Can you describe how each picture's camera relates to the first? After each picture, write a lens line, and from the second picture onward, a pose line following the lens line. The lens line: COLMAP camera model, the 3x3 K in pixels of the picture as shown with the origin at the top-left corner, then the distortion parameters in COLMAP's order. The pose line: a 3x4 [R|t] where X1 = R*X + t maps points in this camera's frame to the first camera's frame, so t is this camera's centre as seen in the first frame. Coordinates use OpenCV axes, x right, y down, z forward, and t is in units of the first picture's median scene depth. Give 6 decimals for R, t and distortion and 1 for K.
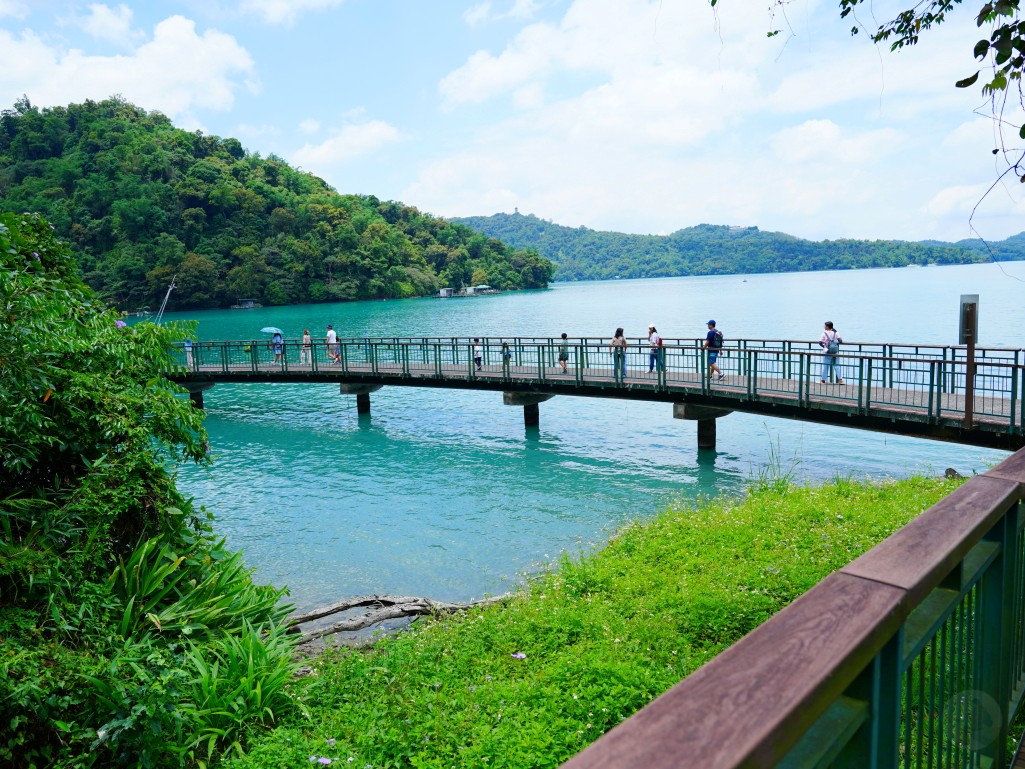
lens RADIAL K [[734.8, 0, 512.5], [0, 734.8, 384.5], [0, 0, 1]] dist [-0.031448, 0.033449]
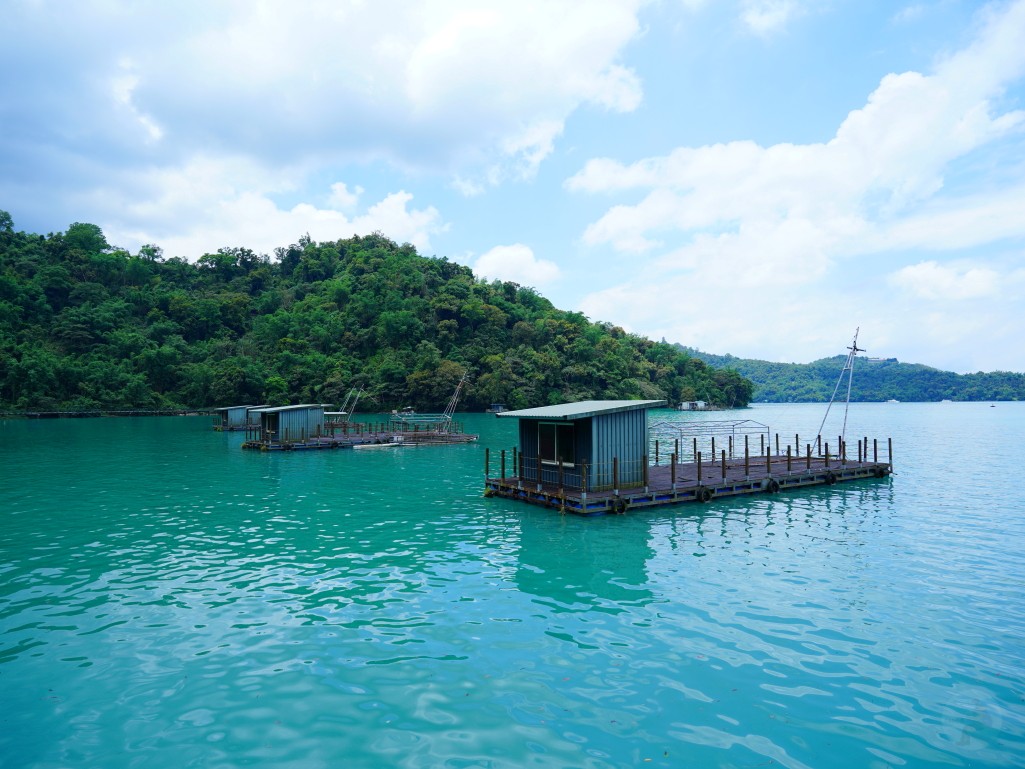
lens RADIAL K [[635.1, 0, 512.5], [0, 635.1, 384.5], [0, 0, 1]] dist [-0.044456, 0.030623]
pose [[0.978451, 0.032101, -0.203969, -0.137383], [-0.064900, 0.985589, -0.156211, -0.003927], [0.196015, 0.166083, 0.966434, 0.110950]]
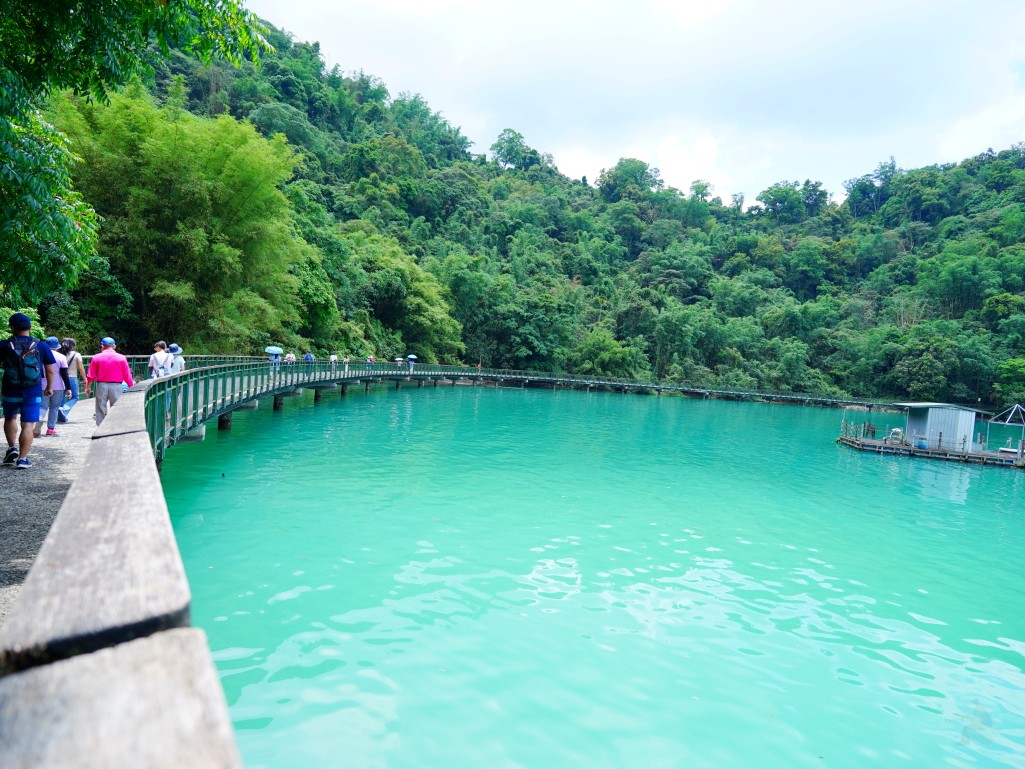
lens RADIAL K [[635.1, 0, 512.5], [0, 635.1, 384.5], [0, 0, 1]] dist [-0.044456, 0.030623]
pose [[0.711295, 0.124125, -0.691847, -0.552825], [-0.209553, 0.976972, -0.040164, -0.003703], [0.670930, 0.173547, 0.720926, 0.249439]]
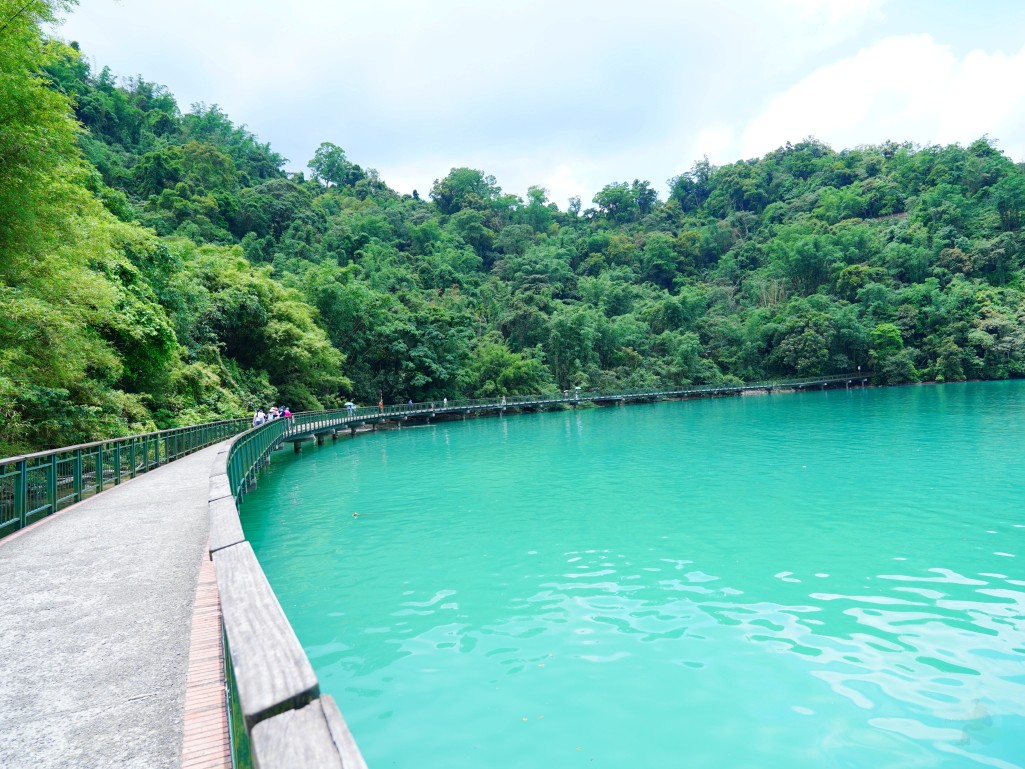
lens RADIAL K [[635.1, 0, 512.5], [0, 635.1, 384.5], [0, 0, 1]] dist [-0.044456, 0.030623]
pose [[0.874666, -0.012067, -0.484576, -0.628723], [-0.049440, 0.992256, -0.113949, -0.004612], [0.482198, 0.123624, 0.867296, 0.283192]]
